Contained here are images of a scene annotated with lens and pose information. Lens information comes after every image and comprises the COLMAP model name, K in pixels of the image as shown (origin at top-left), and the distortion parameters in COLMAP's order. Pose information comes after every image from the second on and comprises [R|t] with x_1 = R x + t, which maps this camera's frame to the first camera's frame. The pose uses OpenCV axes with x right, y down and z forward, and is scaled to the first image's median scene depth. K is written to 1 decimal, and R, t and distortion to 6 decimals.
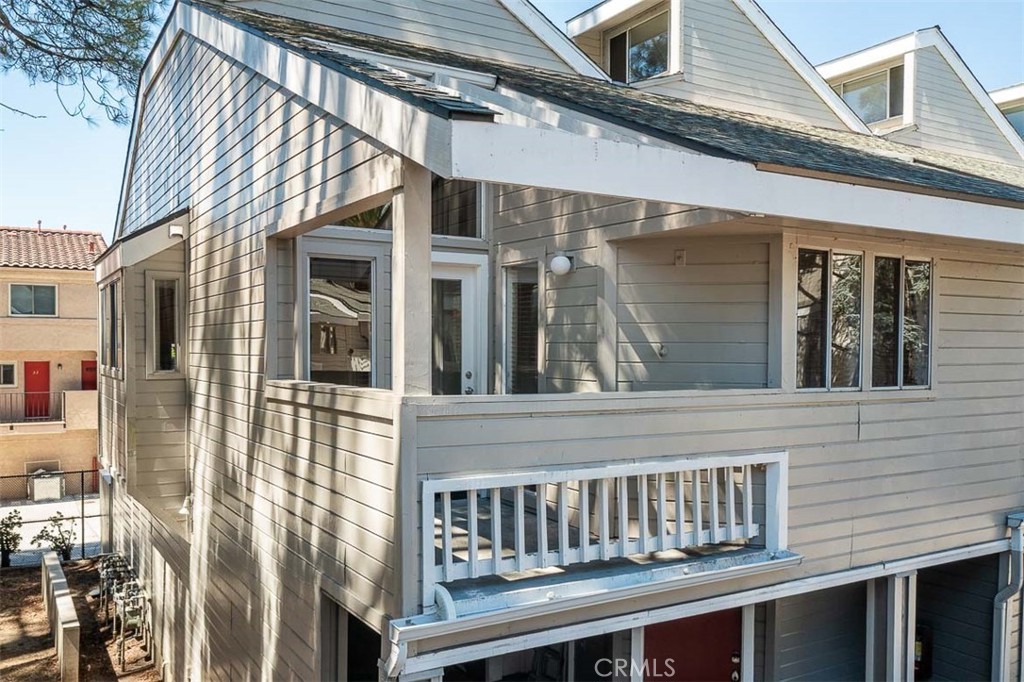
lens RADIAL K [[838.3, 0, 510.9], [0, 838.3, 377.2], [0, 0, 1]] dist [-0.008094, 0.008110]
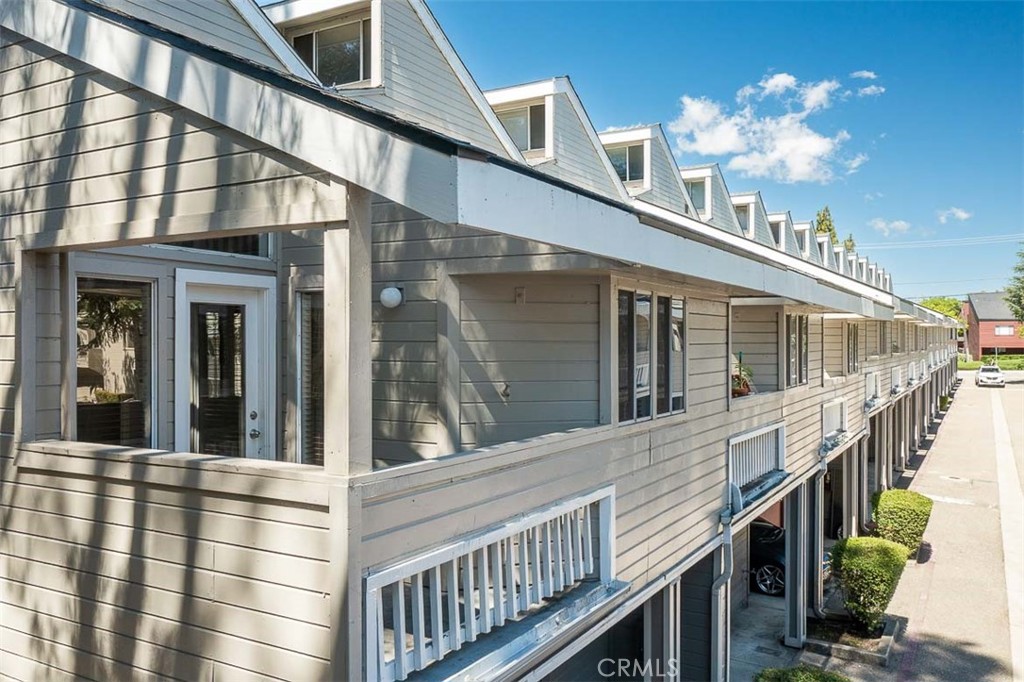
lens RADIAL K [[820.2, 0, 512.0], [0, 820.2, 341.0], [0, 0, 1]] dist [0.000221, 0.005673]
pose [[0.872629, 0.000962, 0.488382, -0.271428], [0.014894, 0.999481, -0.028581, -0.060096], [-0.488156, 0.032214, 0.872162, 0.160714]]
